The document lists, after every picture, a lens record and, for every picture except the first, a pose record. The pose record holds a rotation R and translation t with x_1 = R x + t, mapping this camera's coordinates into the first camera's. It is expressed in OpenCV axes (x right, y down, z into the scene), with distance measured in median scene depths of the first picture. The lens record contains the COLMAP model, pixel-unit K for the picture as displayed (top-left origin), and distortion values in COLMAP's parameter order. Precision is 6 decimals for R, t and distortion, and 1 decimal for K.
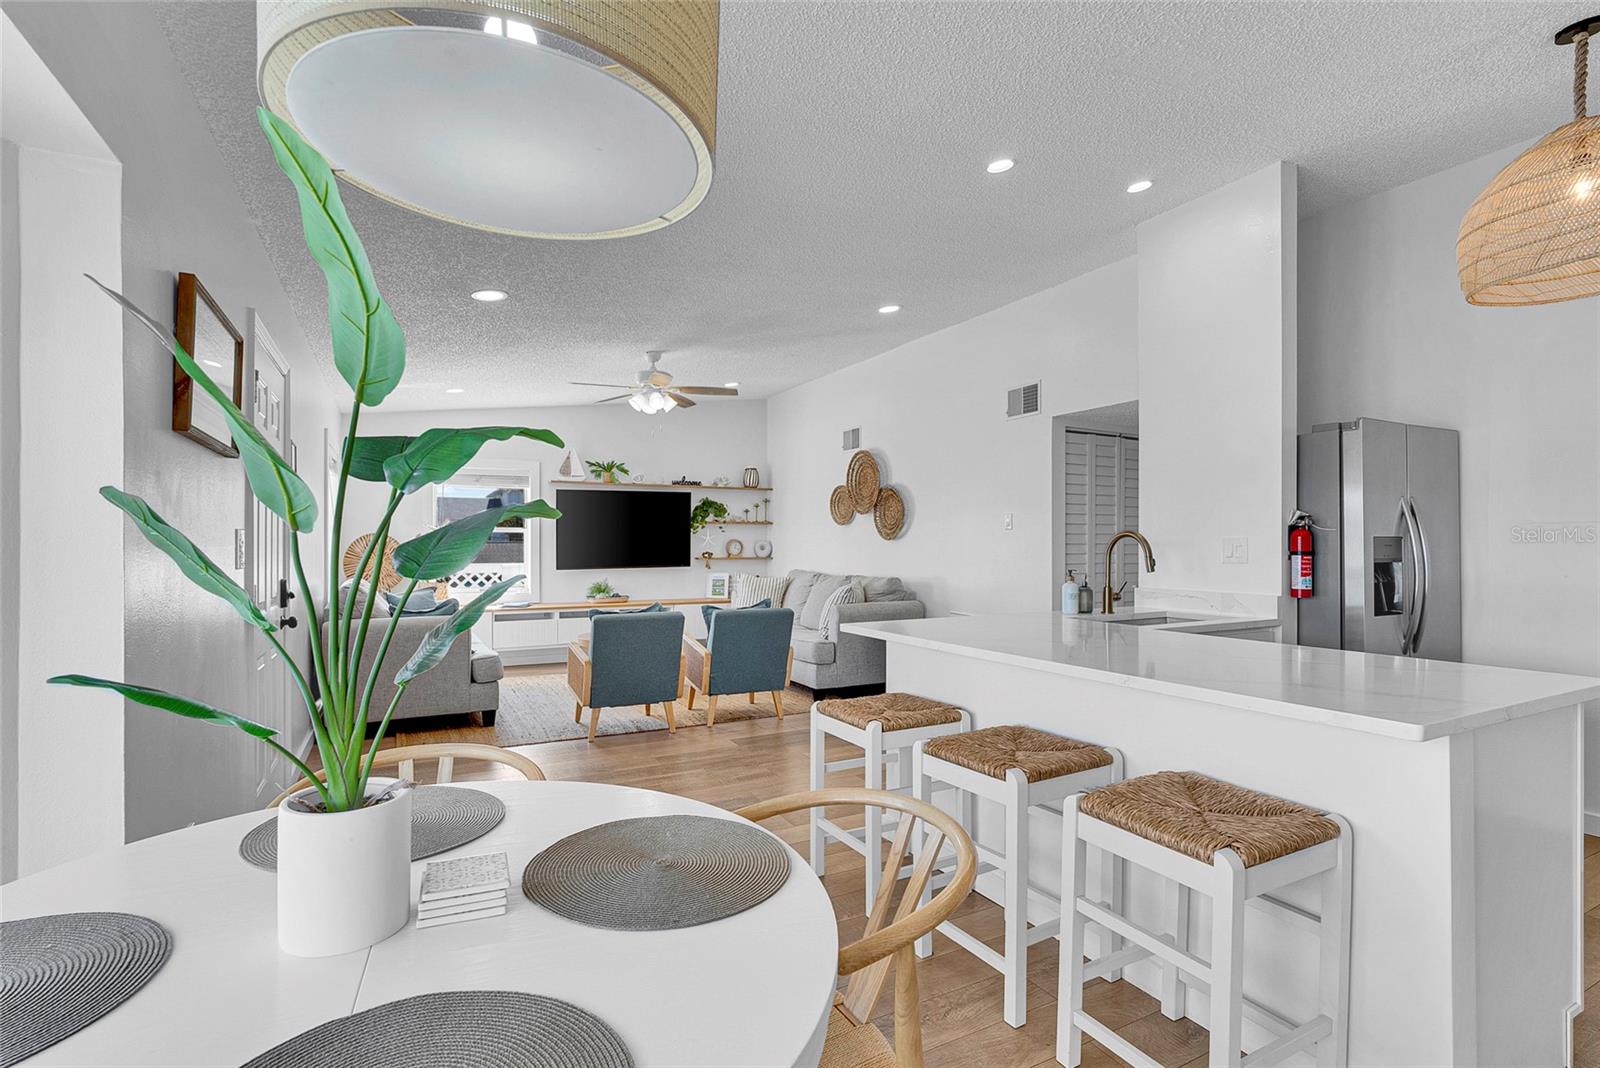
lens RADIAL K [[766.9, 0, 826.1], [0, 766.9, 559.2], [0, 0, 1]] dist [-0.016655, 0.003833]
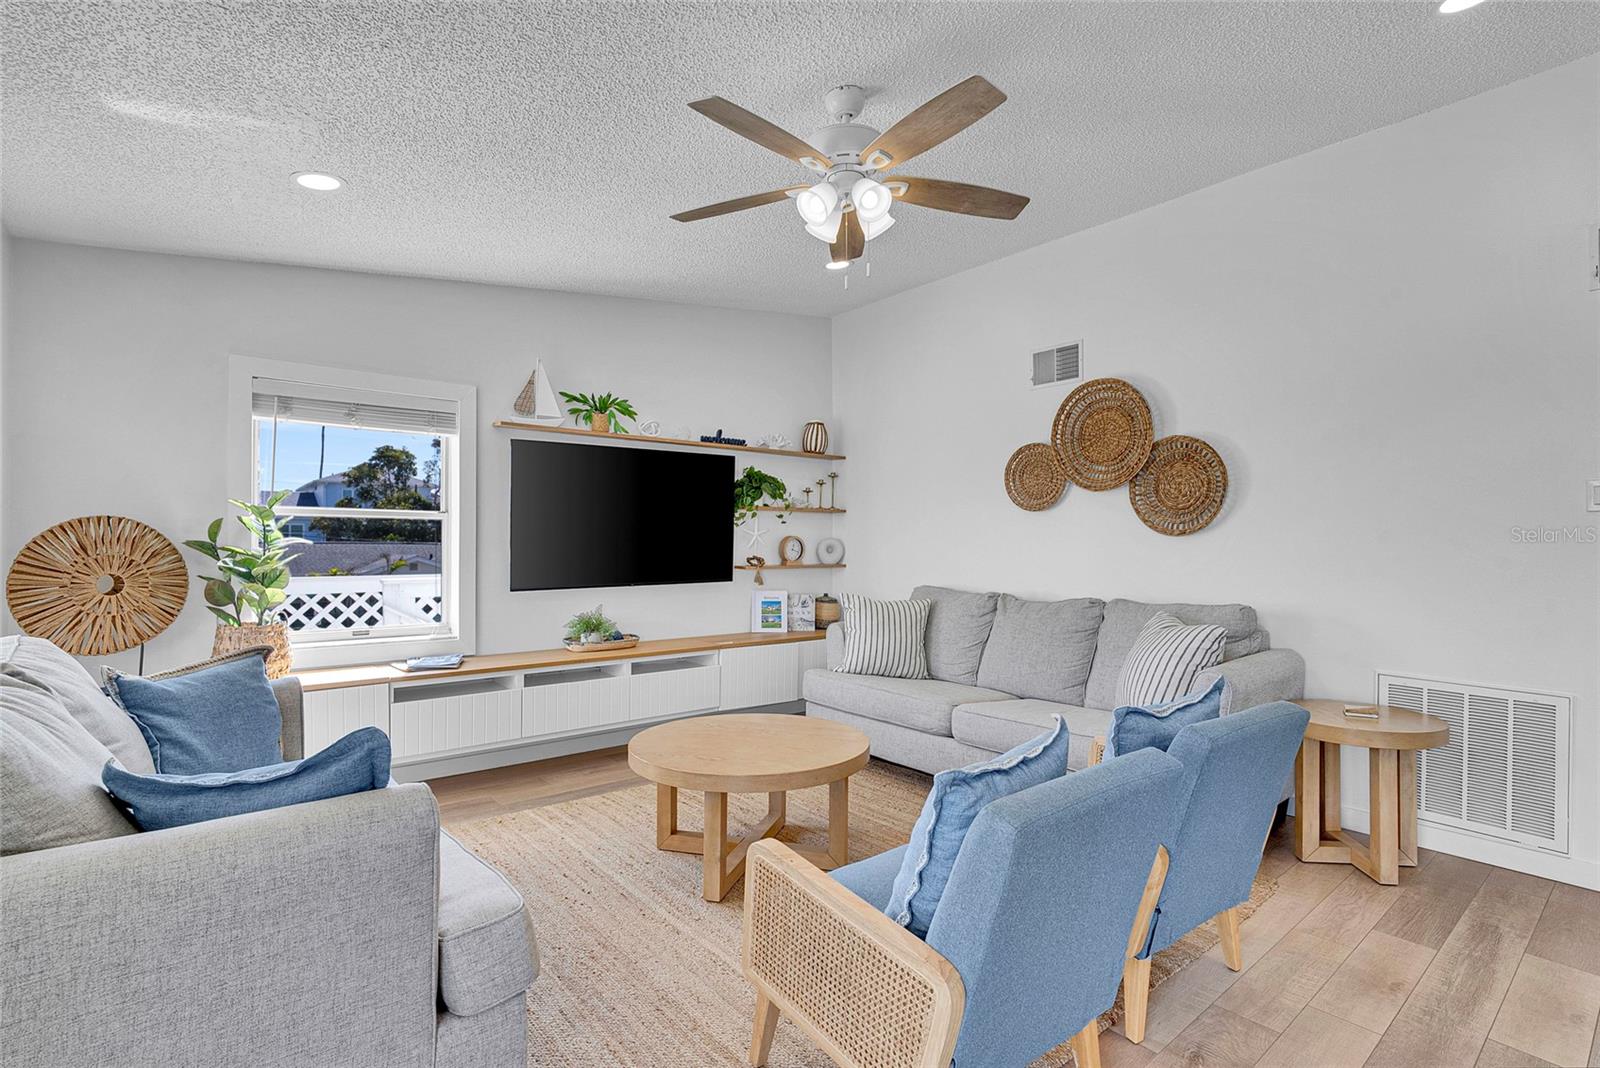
lens RADIAL K [[766.9, 0, 816.9], [0, 766.9, 546.0], [0, 0, 1]] dist [-0.016655, 0.003833]
pose [[0.982876, 0.000660, 0.184266, -0.238515], [0.002651, 0.999839, -0.017722, -0.007490], [-0.184248, 0.017907, 0.982717, 0.436661]]
